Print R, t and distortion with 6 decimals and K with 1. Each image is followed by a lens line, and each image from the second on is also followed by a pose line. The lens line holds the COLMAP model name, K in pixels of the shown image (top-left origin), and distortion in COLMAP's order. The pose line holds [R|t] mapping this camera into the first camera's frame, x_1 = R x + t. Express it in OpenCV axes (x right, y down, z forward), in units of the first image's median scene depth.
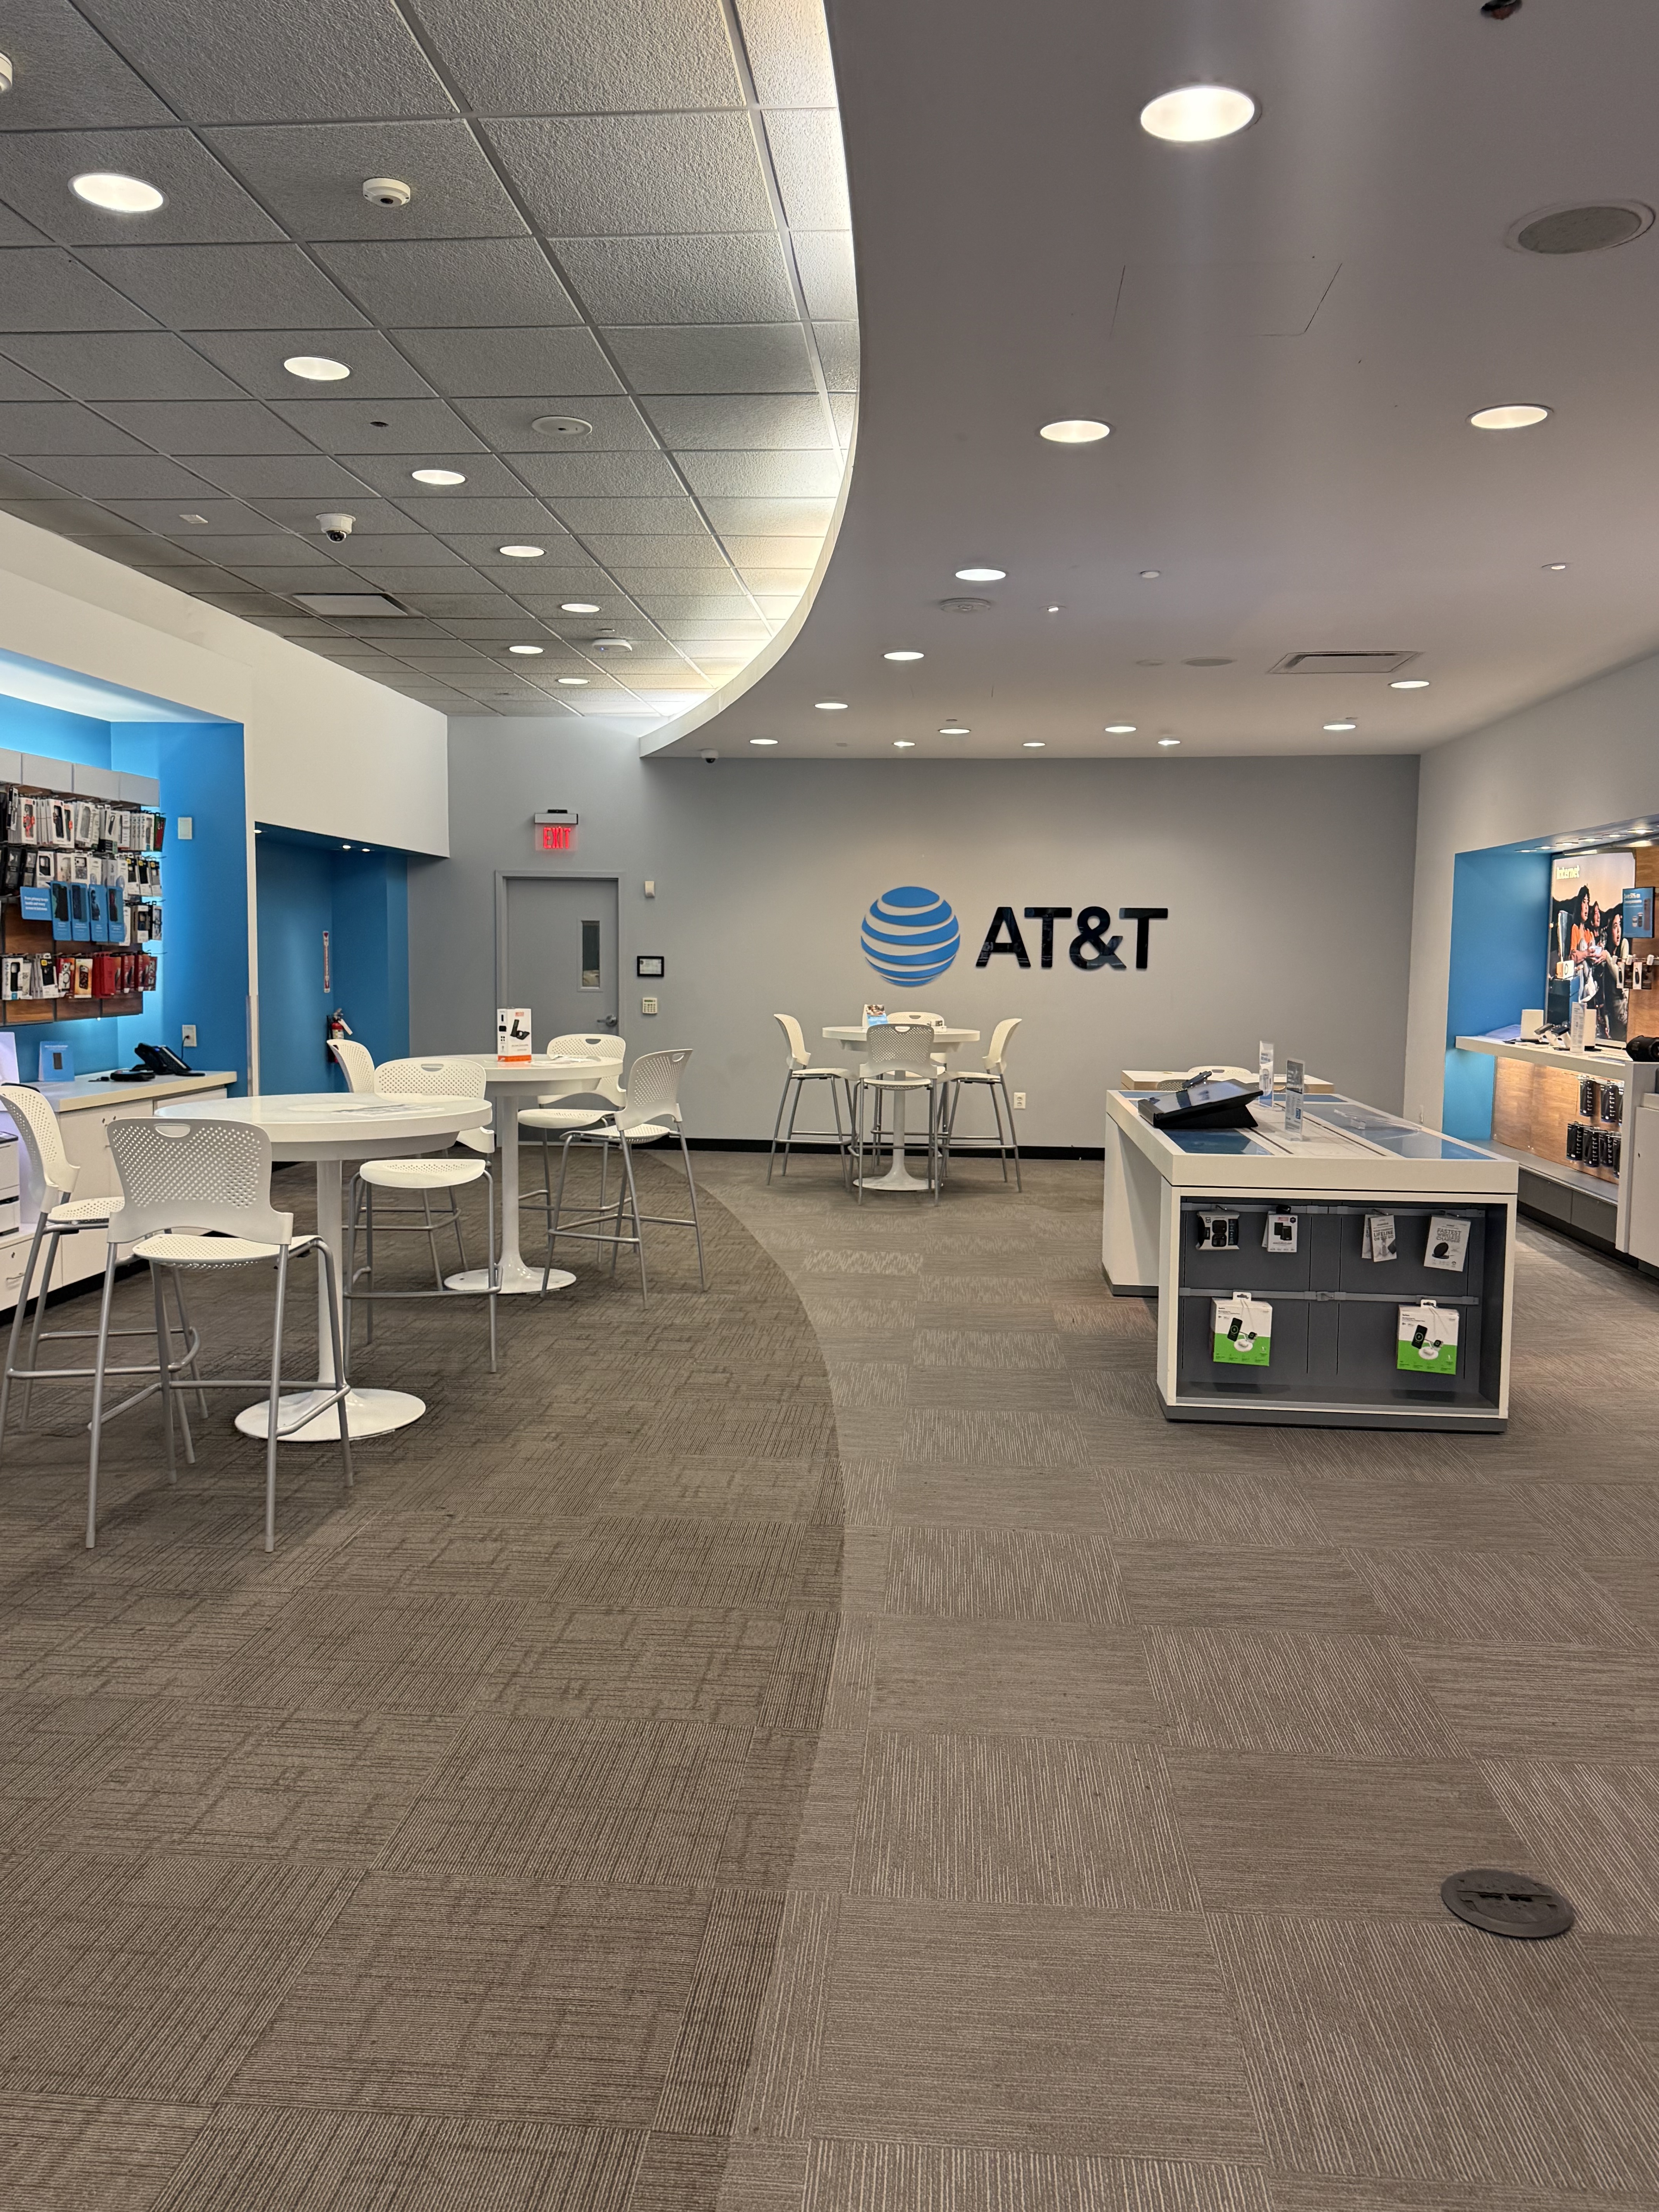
lens RADIAL K [[1651.6, 0, 825.3], [0, 1651.6, 1098.7], [0, 0, 1]] dist [0.146798, -0.318958]
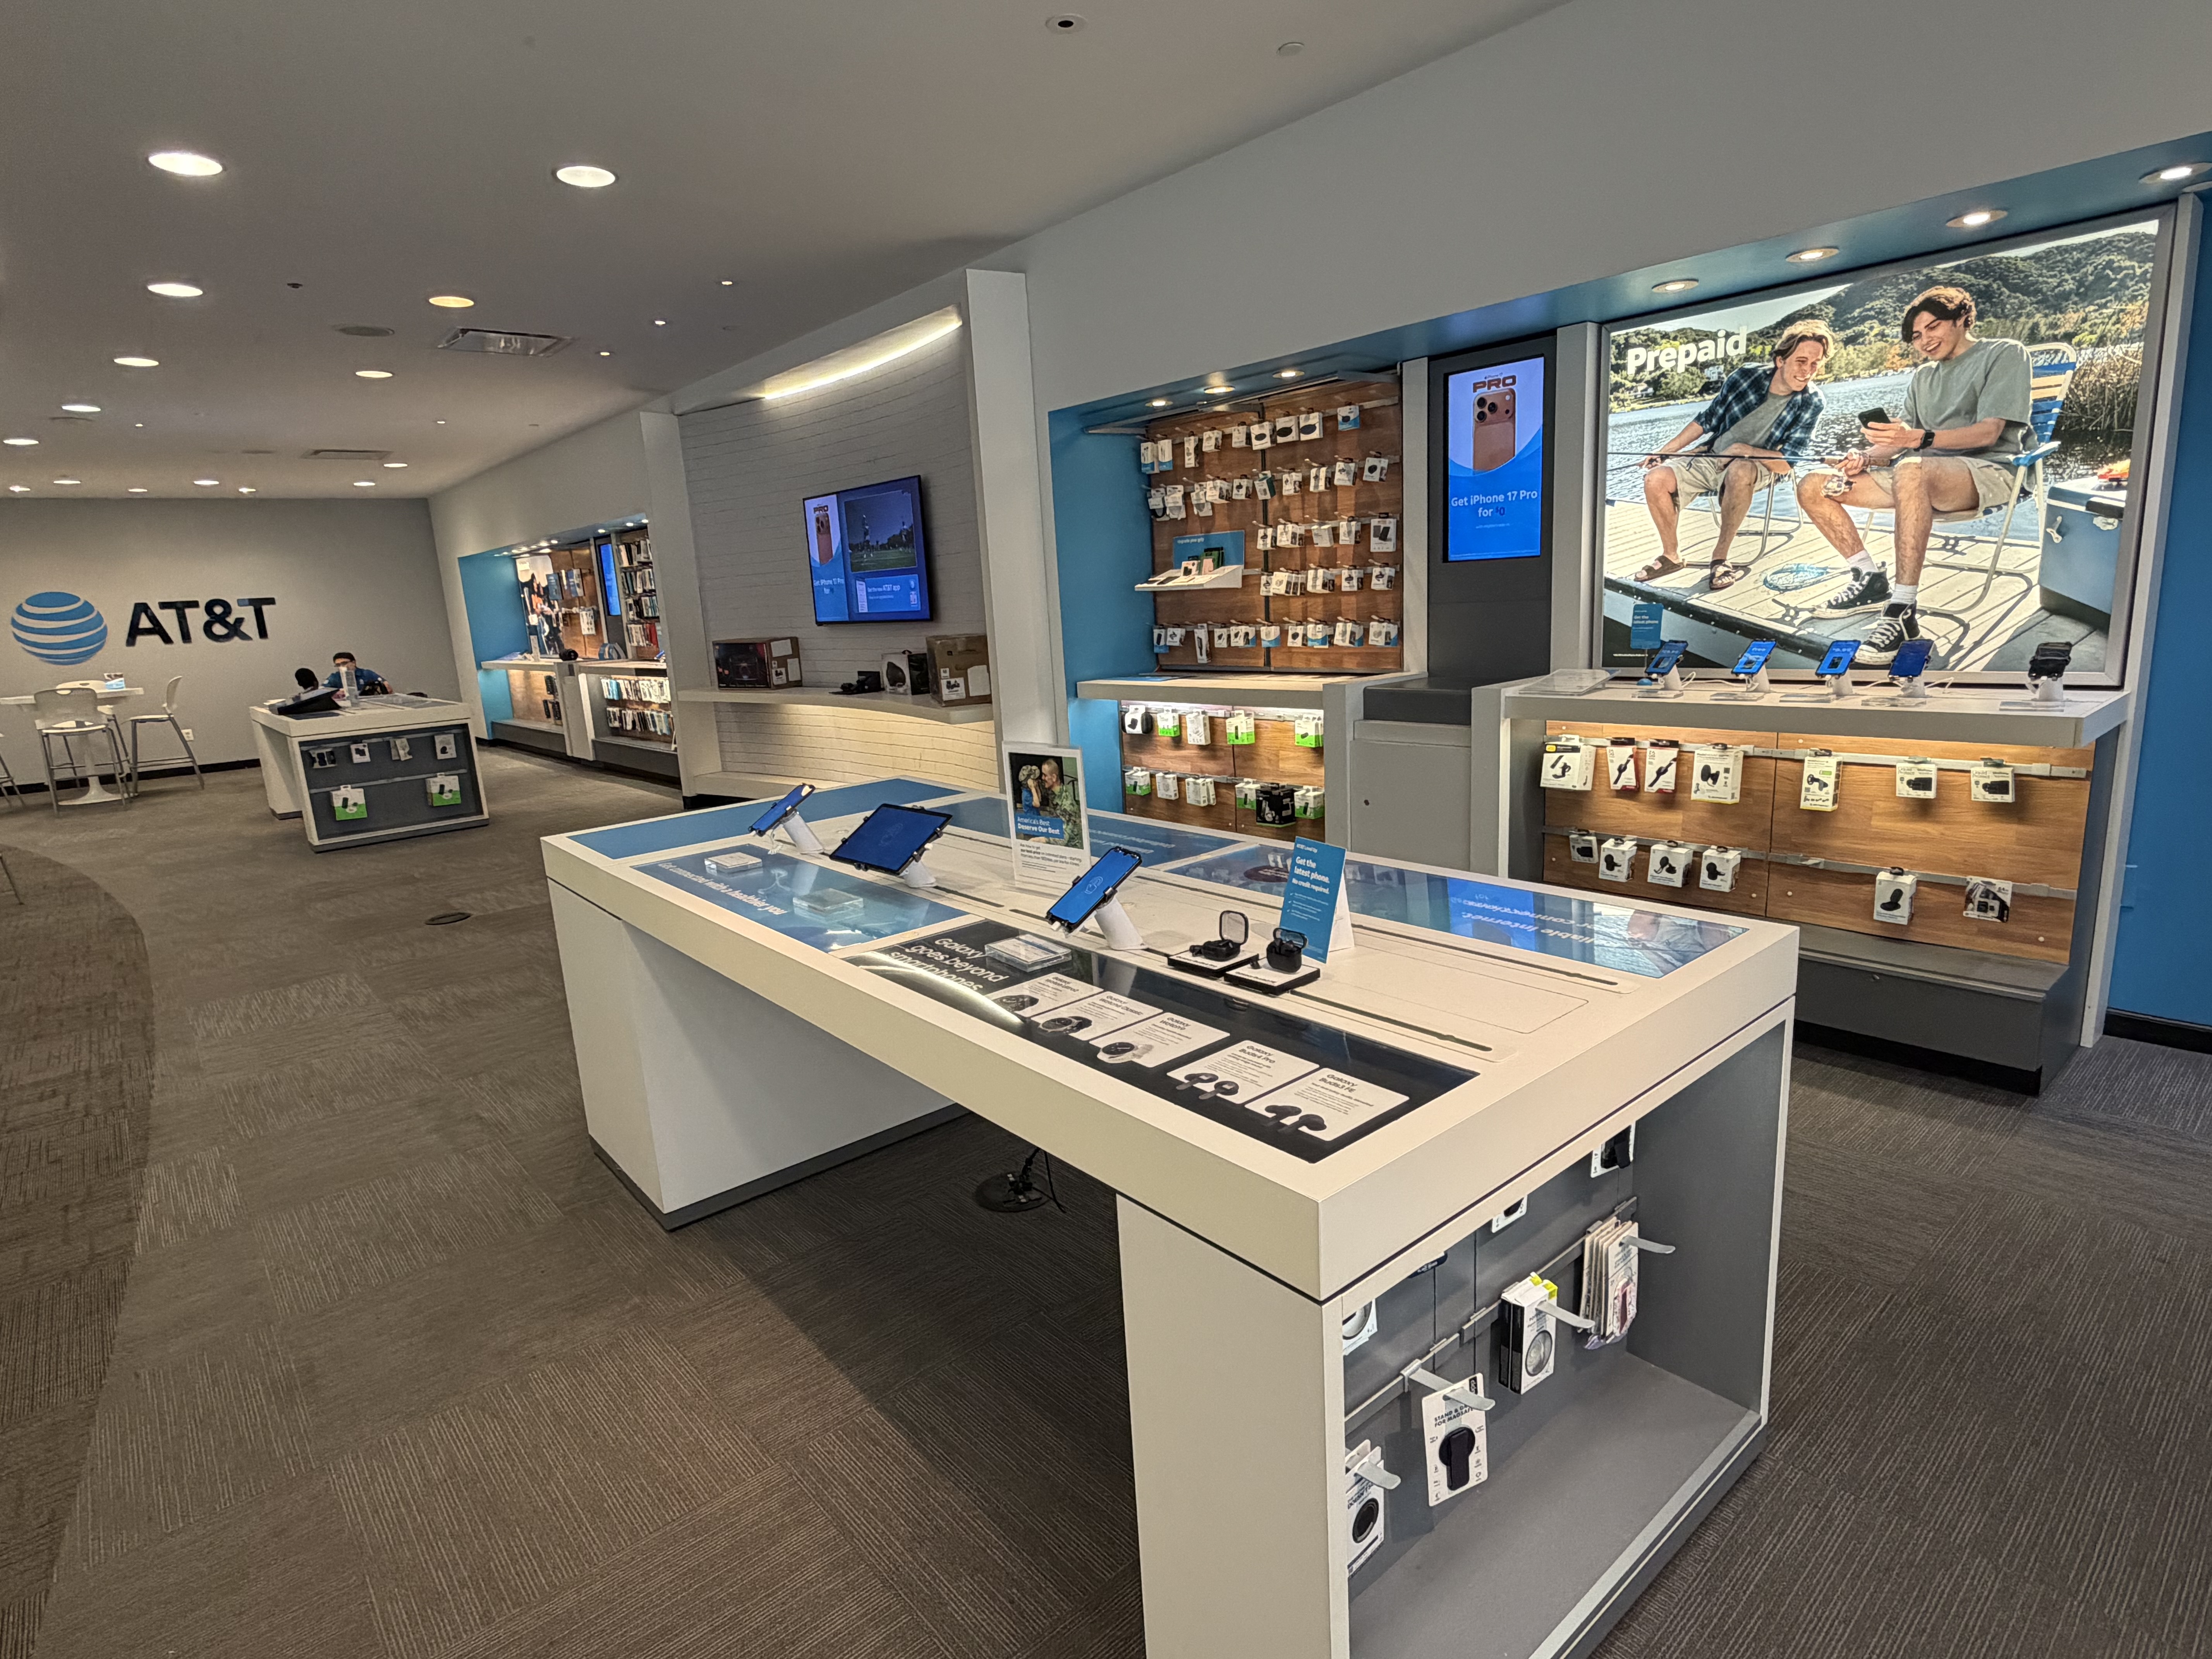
lens RADIAL K [[1165.8, 0, 1092.4], [0, 1165.8, 833.4], [0, 0, 1]] dist [0.003892, 0.000192]
pose [[0.702852, -0.197753, 0.683296, -0.068434], [0.130306, 0.980119, 0.149621, 0.056666], [-0.699300, -0.016124, 0.714647, -0.475566]]
